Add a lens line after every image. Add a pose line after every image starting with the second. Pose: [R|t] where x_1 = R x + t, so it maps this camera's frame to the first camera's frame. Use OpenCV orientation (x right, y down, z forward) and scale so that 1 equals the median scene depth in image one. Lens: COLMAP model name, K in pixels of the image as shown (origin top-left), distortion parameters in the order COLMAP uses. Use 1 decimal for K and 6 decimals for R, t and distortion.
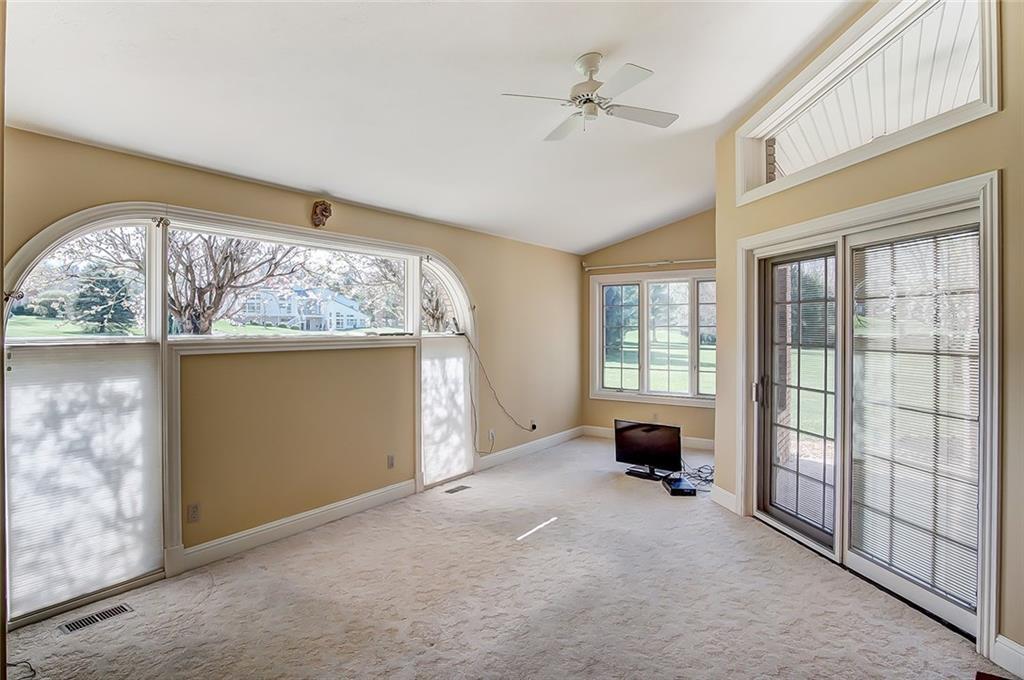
lens RADIAL K [[552.1, 0, 508.6], [0, 552.1, 332.2], [0, 0, 1]] dist [-0.028553, 0.001364]
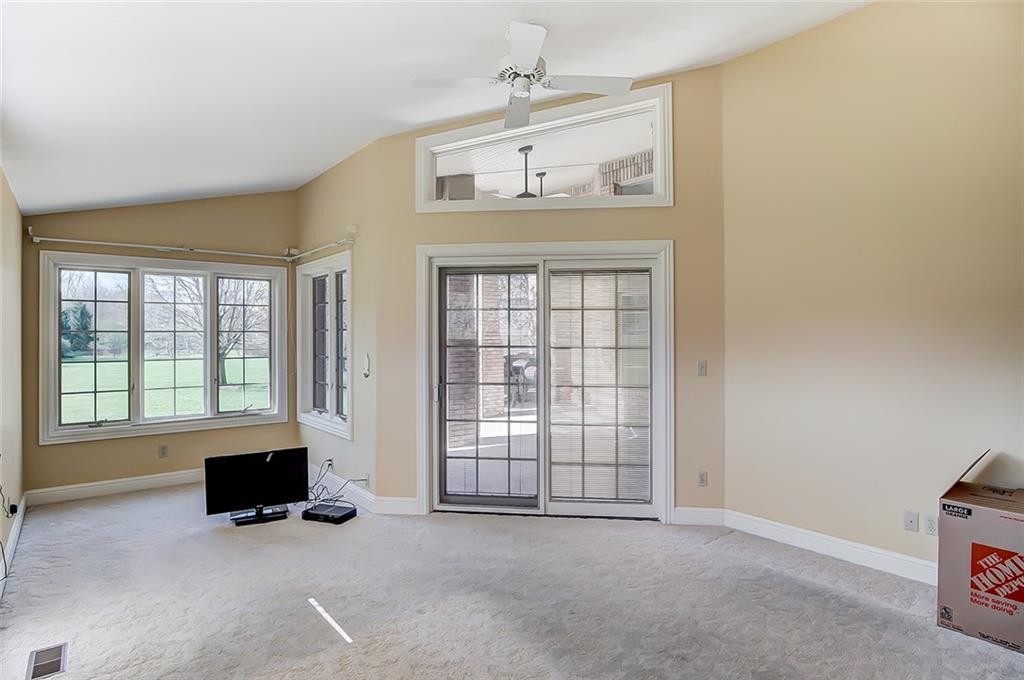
lens RADIAL K [[552.1, 0, 508.6], [0, 552.1, 332.2], [0, 0, 1]] dist [-0.028553, 0.001364]
pose [[0.285895, 0.003017, 0.958256, -0.397454], [0.011222, 0.999916, -0.006496, 0.001302], [-0.958195, 0.012611, 0.285837, 0.422832]]
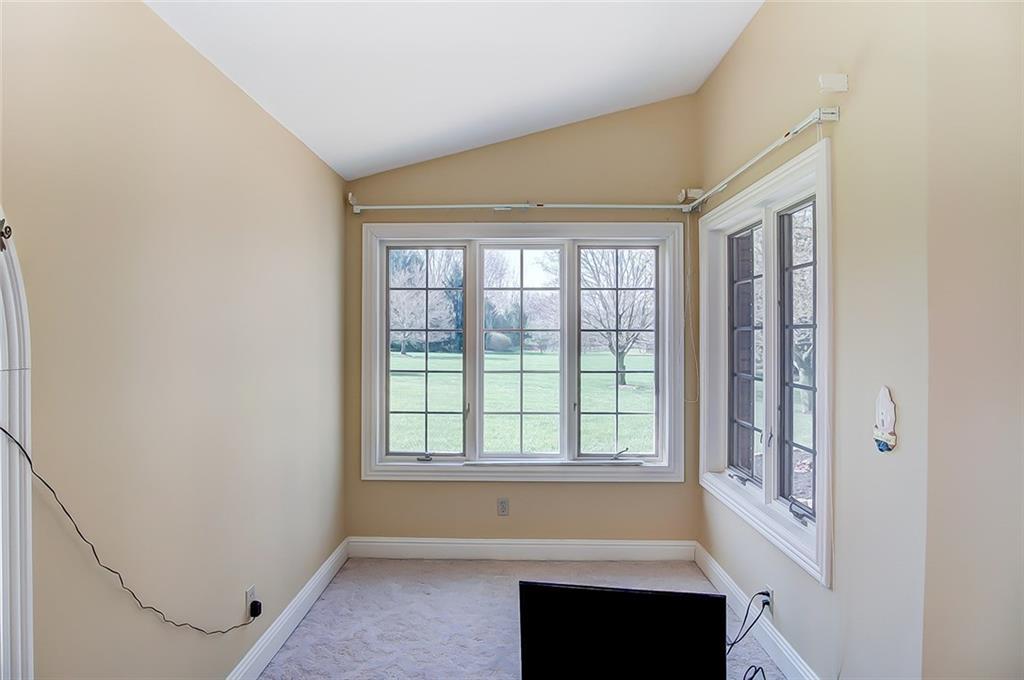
lens RADIAL K [[552.1, 0, 508.6], [0, 552.1, 332.2], [0, 0, 1]] dist [-0.028553, 0.001364]
pose [[0.832751, 0.002120, 0.553643, -0.015669], [0.003878, 0.999946, -0.009662, -0.004358], [-0.553634, 0.010193, 0.832698, 0.724766]]
